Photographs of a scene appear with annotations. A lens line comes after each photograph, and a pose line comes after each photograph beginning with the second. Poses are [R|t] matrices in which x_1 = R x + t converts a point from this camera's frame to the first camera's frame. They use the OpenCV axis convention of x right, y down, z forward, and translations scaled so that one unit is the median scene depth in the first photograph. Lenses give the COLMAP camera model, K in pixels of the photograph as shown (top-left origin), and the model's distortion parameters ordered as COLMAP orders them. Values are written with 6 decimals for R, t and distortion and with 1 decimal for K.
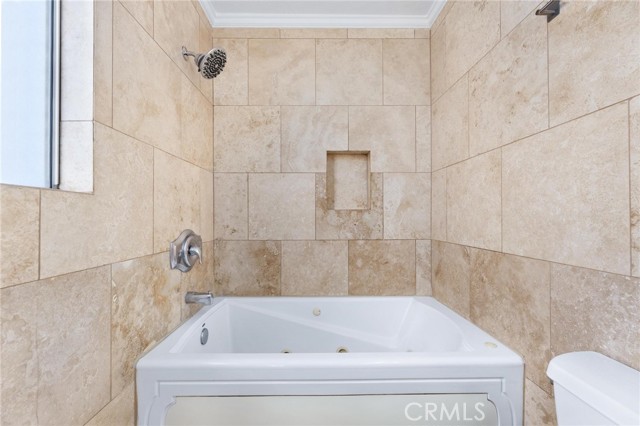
lens RADIAL K [[257.3, 0, 318.7], [0, 257.3, 214.0], [0, 0, 1]] dist [0.000749, -0.000012]
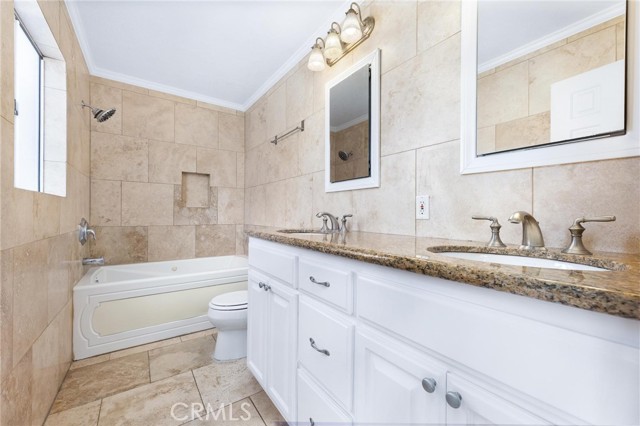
lens RADIAL K [[257.3, 0, 321.0], [0, 257.3, 214.5], [0, 0, 1]] dist [0.000749, -0.000012]
pose [[0.826807, 0.007917, 0.562430, -0.157413], [-0.016970, 0.999797, 0.010874, -0.002136], [-0.562230, -0.018536, 0.826773, -0.871395]]
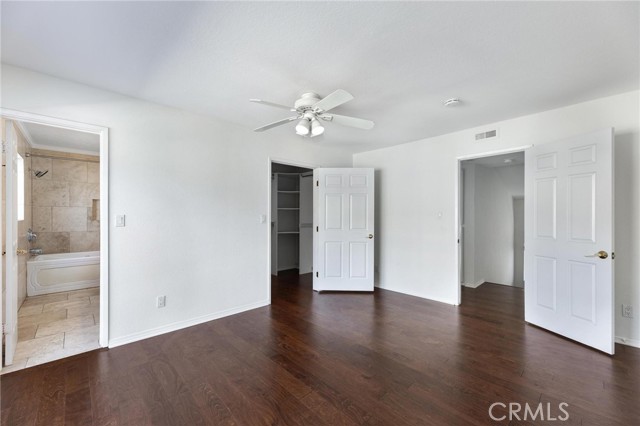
lens RADIAL K [[257.3, 0, 321.5], [0, 257.3, 215.3], [0, 0, 1]] dist [0.000749, -0.000012]
pose [[0.727988, 0.002353, 0.685586, -0.077092], [-0.009454, 0.999933, 0.006606, -0.112032], [-0.685525, -0.011291, 0.727962, -2.754391]]
